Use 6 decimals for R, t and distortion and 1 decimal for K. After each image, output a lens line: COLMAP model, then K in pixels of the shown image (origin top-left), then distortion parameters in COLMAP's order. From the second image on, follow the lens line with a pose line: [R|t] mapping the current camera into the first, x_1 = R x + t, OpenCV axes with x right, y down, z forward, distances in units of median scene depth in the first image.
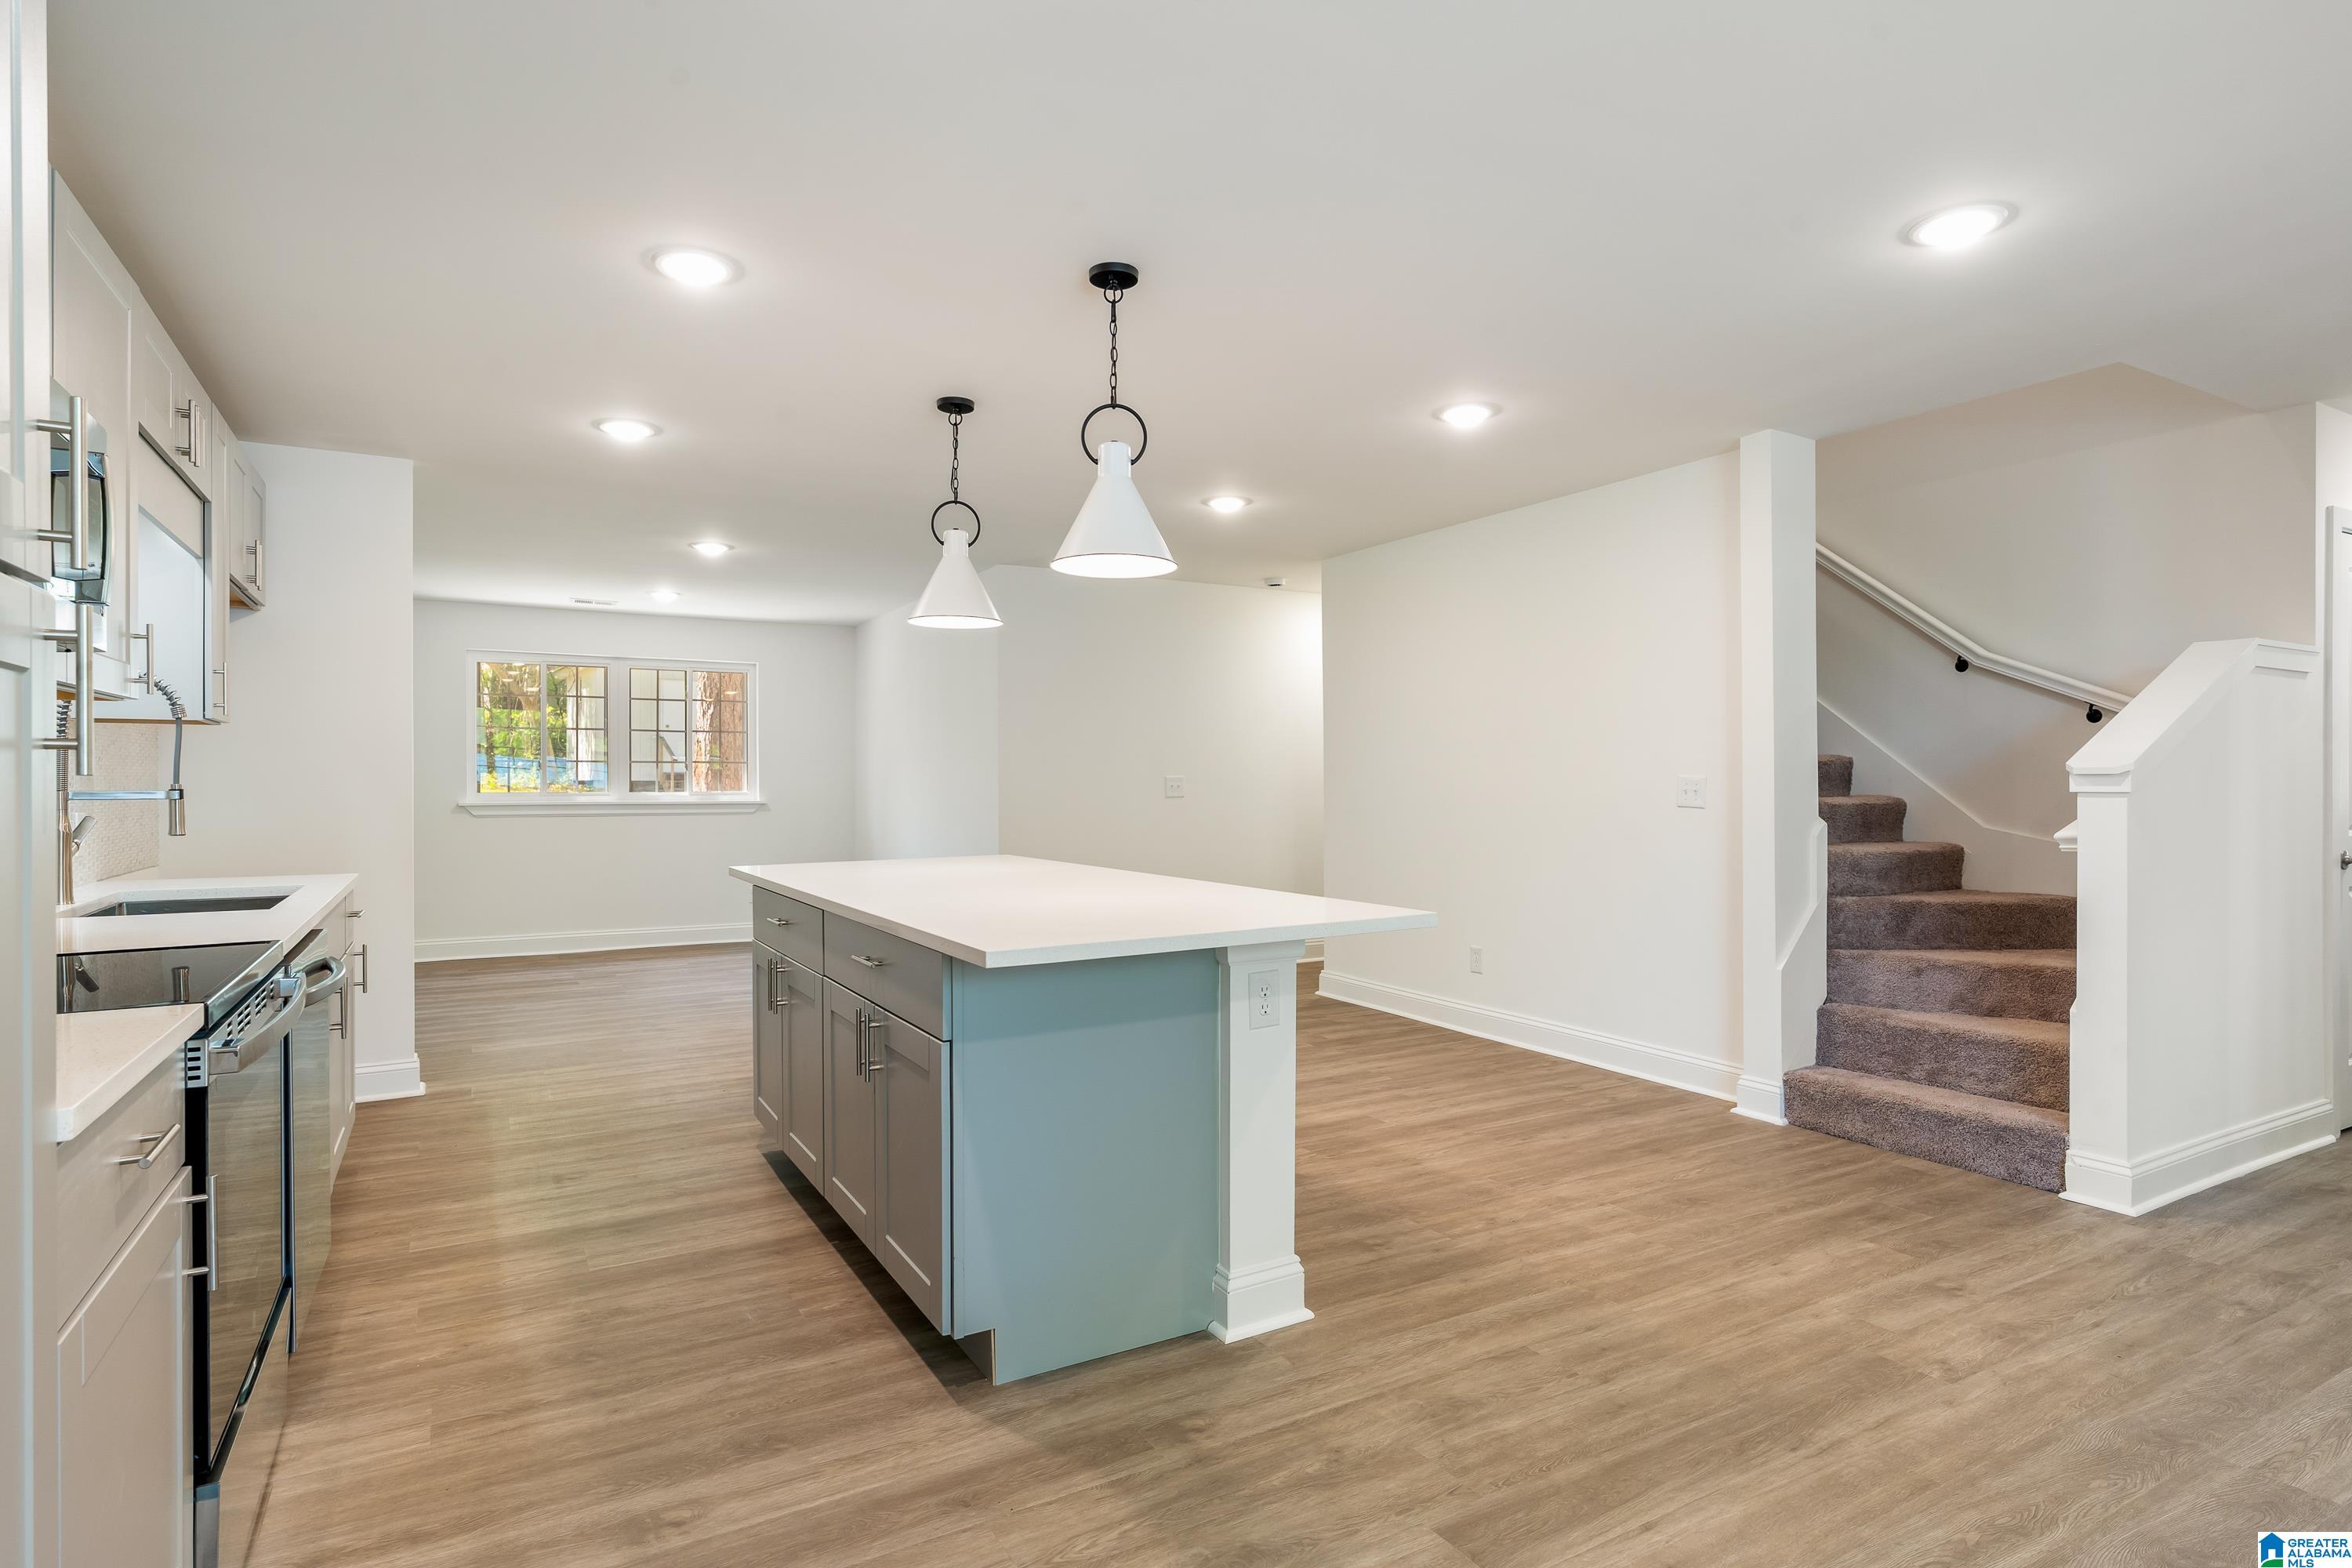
lens RADIAL K [[1198.3, 0, 1177.0], [0, 1198.3, 790.4], [0, 0, 1]] dist [-0.008321, 0.001975]
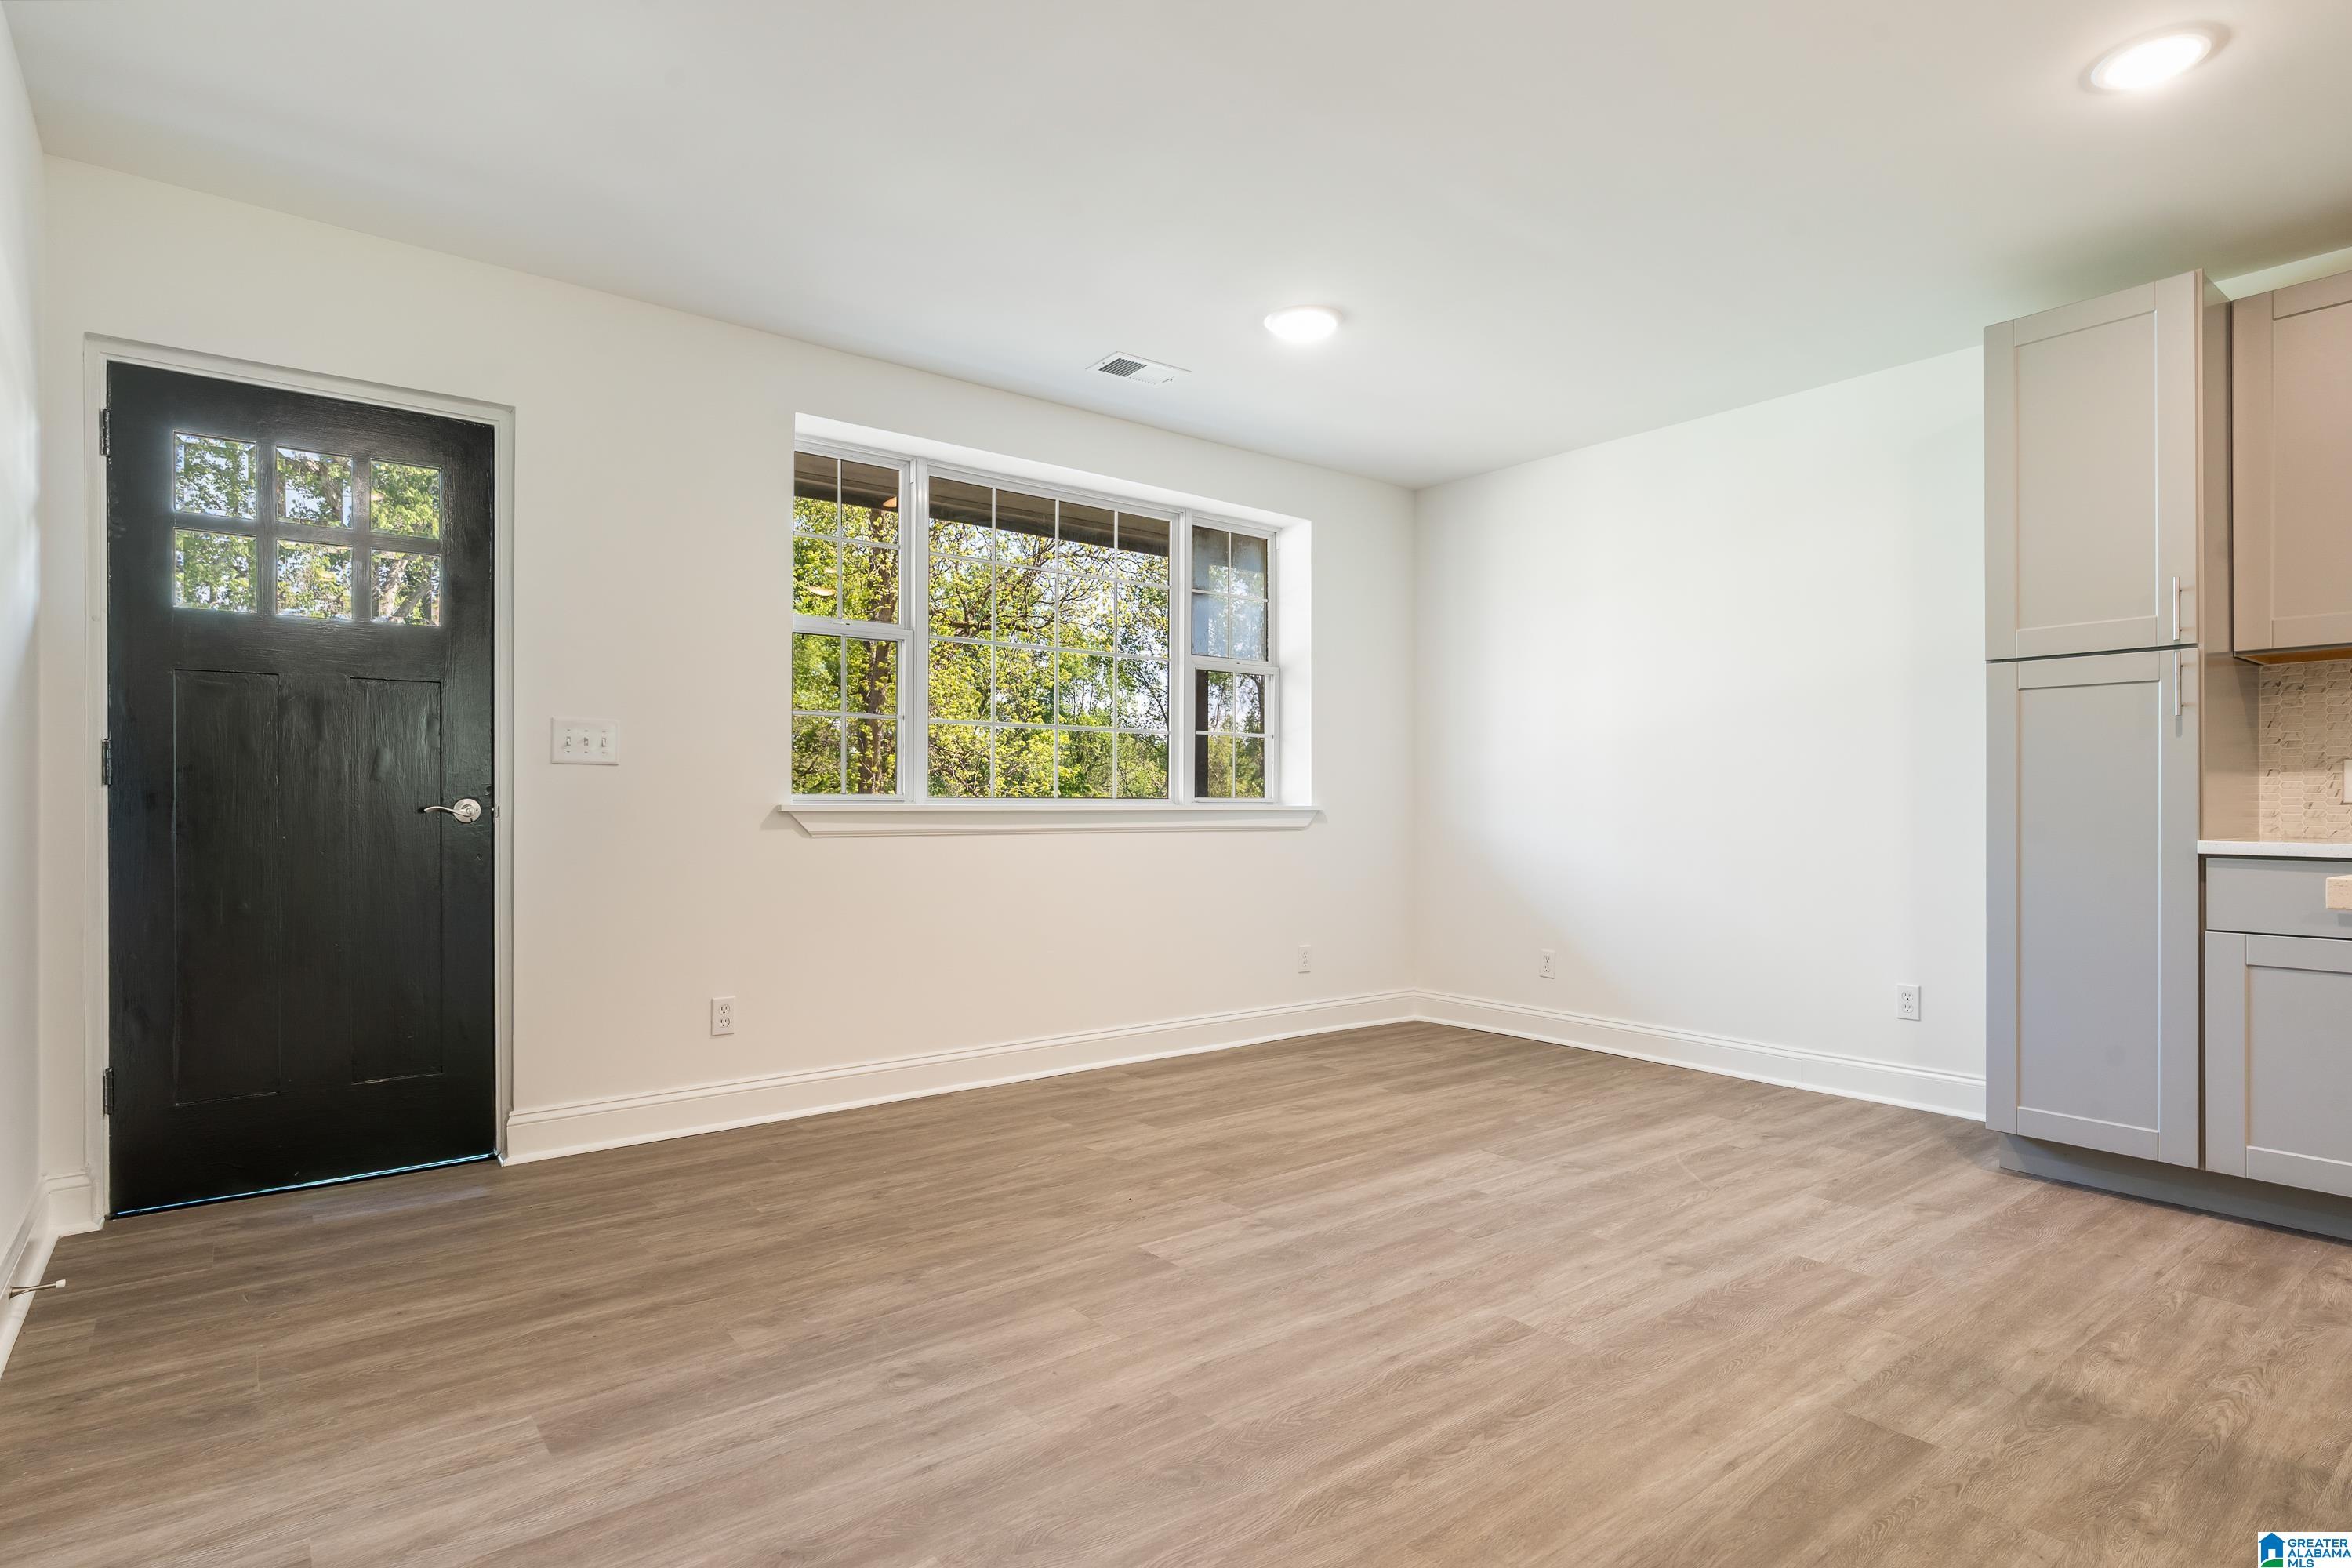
lens RADIAL K [[1198.3, 0, 1157.0], [0, 1198.3, 785.7], [0, 0, 1]] dist [-0.008321, 0.001975]
pose [[-0.990777, -0.002222, -0.135481, 0.539196], [-0.001076, 0.999963, -0.008533, 0.052851], [0.135495, -0.008308, -0.990743, 1.041762]]
